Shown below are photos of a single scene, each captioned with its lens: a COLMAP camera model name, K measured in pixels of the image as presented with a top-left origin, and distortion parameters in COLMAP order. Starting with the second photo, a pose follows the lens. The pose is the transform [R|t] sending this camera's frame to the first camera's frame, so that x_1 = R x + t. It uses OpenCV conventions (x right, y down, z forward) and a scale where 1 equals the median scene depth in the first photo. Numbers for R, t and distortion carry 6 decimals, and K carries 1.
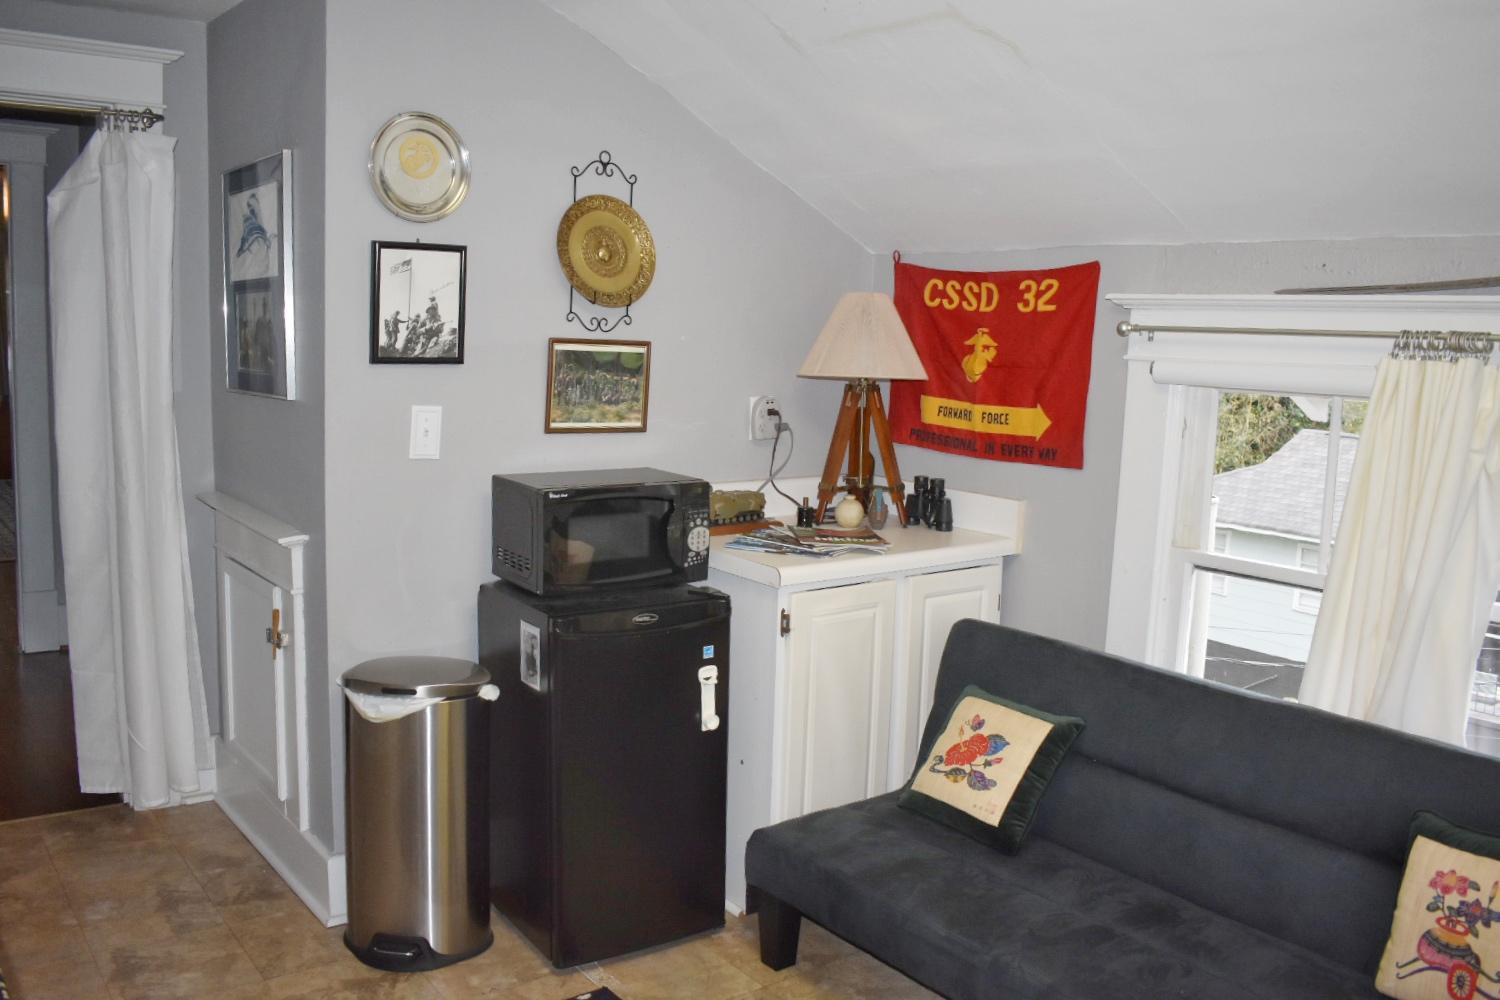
lens RADIAL K [[1210.7, 0, 749.5], [0, 1210.7, 502.7], [0, 0, 1]] dist [-0.089356, 0.012541]
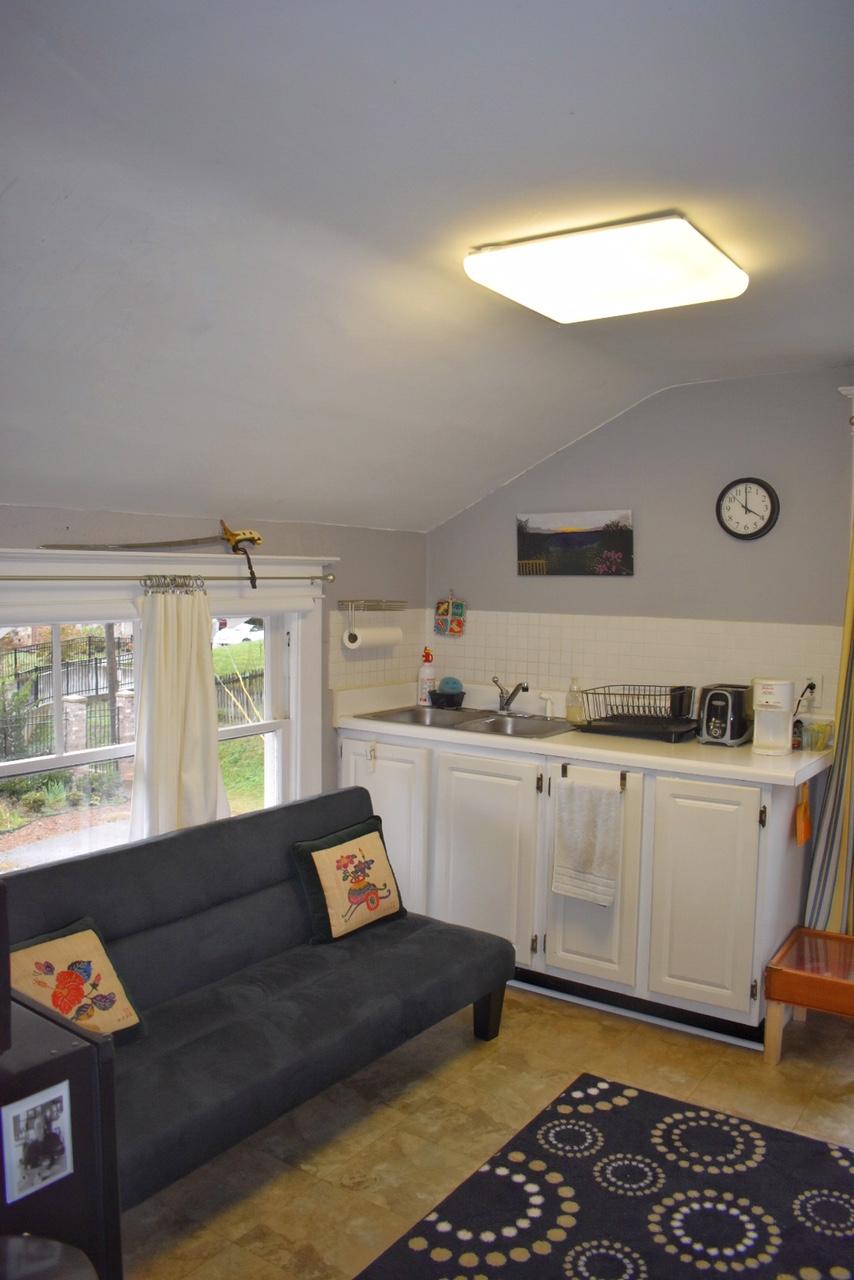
lens RADIAL K [[1033.2, 0, 414.7], [0, 1033.2, 635.3], [0, 0, 1]] dist [-0.089356, 0.012541]
pose [[-0.295316, -0.091468, 0.951011, -0.810052], [0.114093, 0.984907, 0.130157, -0.200681], [-0.948563, 0.146941, -0.280423, 1.041683]]
